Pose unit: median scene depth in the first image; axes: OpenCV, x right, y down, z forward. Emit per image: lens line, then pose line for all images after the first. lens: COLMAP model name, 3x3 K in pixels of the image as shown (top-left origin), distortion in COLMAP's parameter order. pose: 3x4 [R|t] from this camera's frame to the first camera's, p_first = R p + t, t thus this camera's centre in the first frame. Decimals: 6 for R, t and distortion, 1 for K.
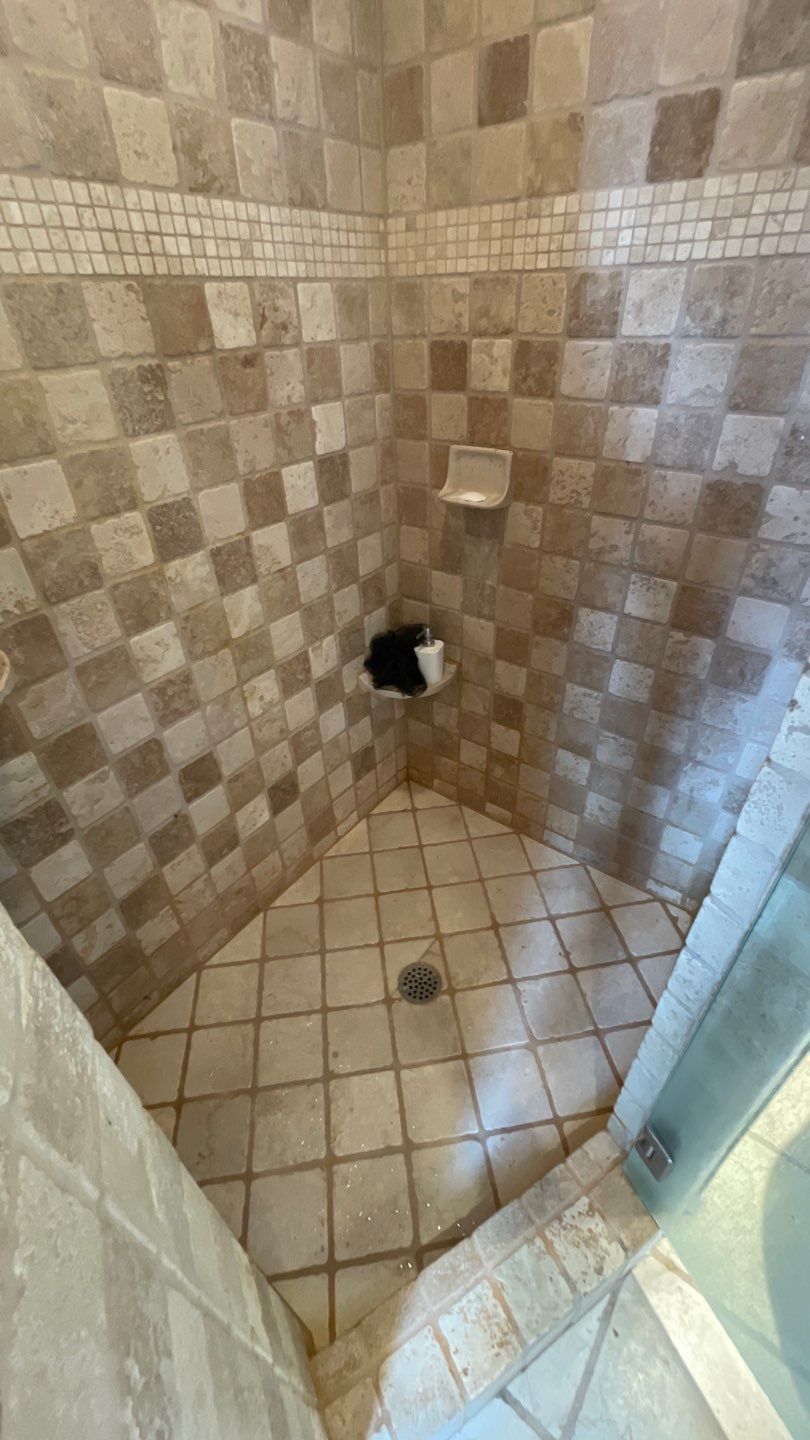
lens RADIAL K [[583.2, 0, 409.9], [0, 583.2, 715.4], [0, 0, 1]] dist [-0.004390, 0.001111]
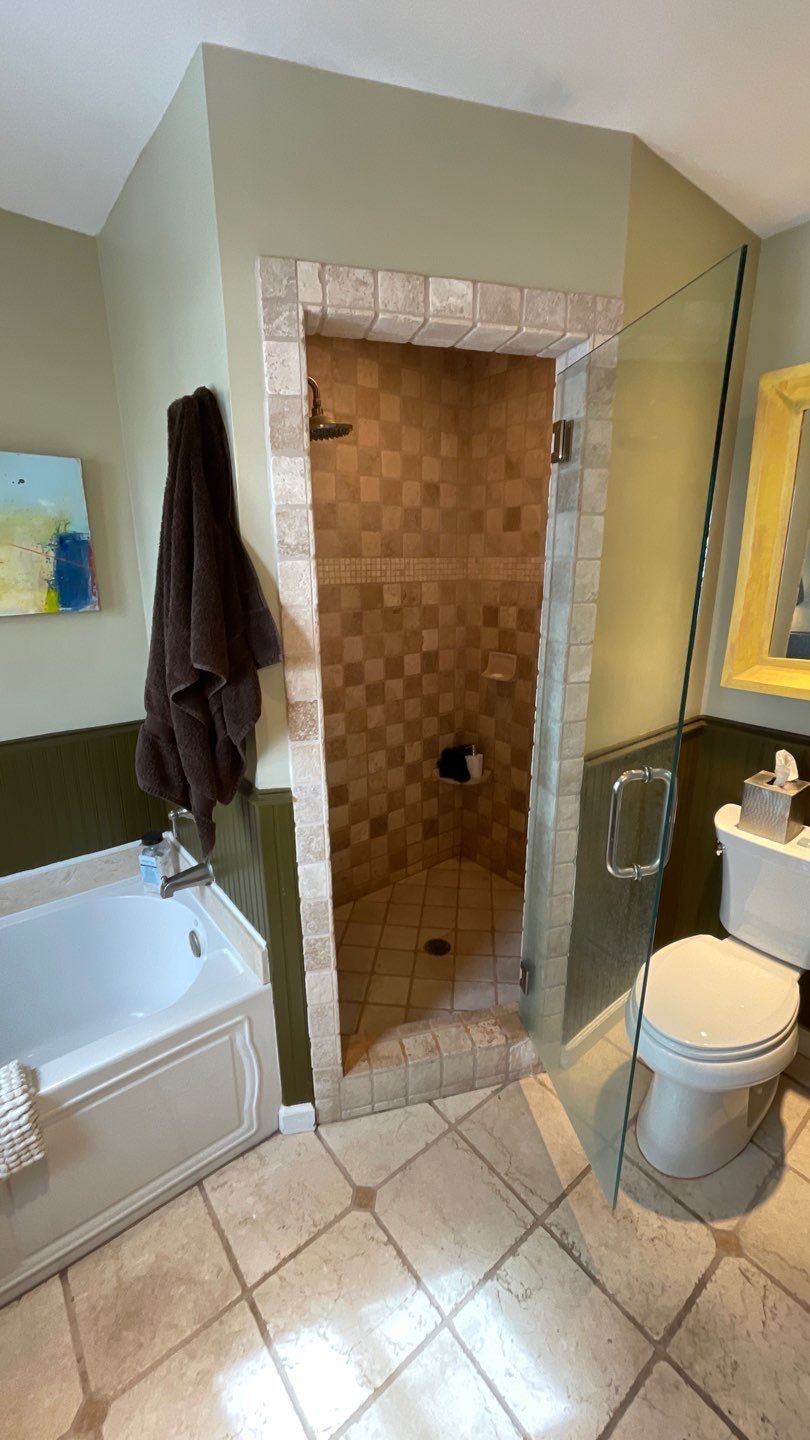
lens RADIAL K [[583.2, 0, 408.2], [0, 583.2, 716.2], [0, 0, 1]] dist [-0.004390, 0.001111]
pose [[0.966425, 0.087899, -0.241445, 0.374460], [-0.164934, 0.932743, -0.320606, 0.534372], [0.197025, 0.349664, 0.915924, -1.000484]]
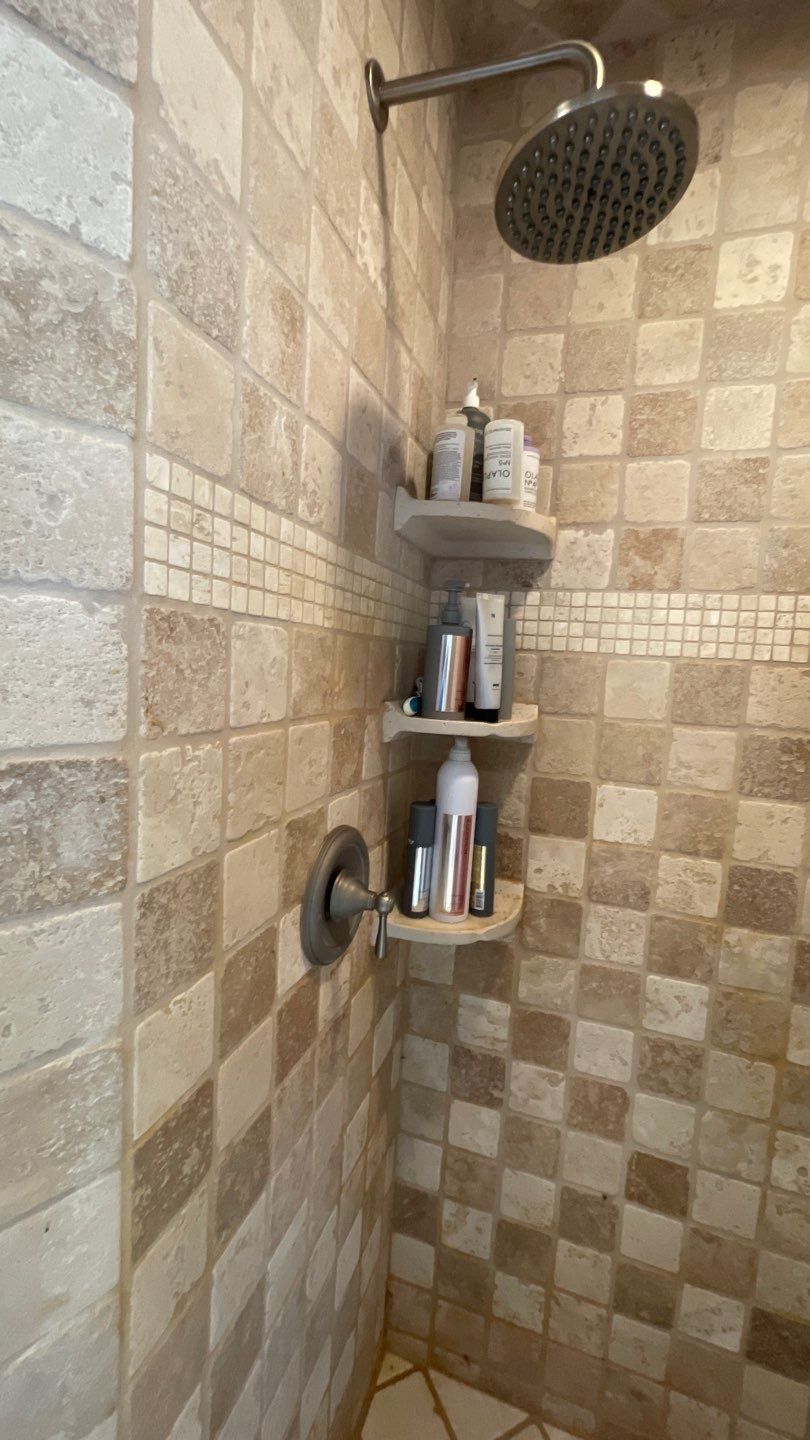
lens RADIAL K [[583.2, 0, 404.1], [0, 583.2, 720.9], [0, 0, 1]] dist [-0.004390, 0.001111]
pose [[0.298208, 0.137697, -0.944517, 0.216880], [-0.609504, 0.788995, -0.077412, -0.136549], [0.734559, 0.598771, 0.319211, 0.175860]]
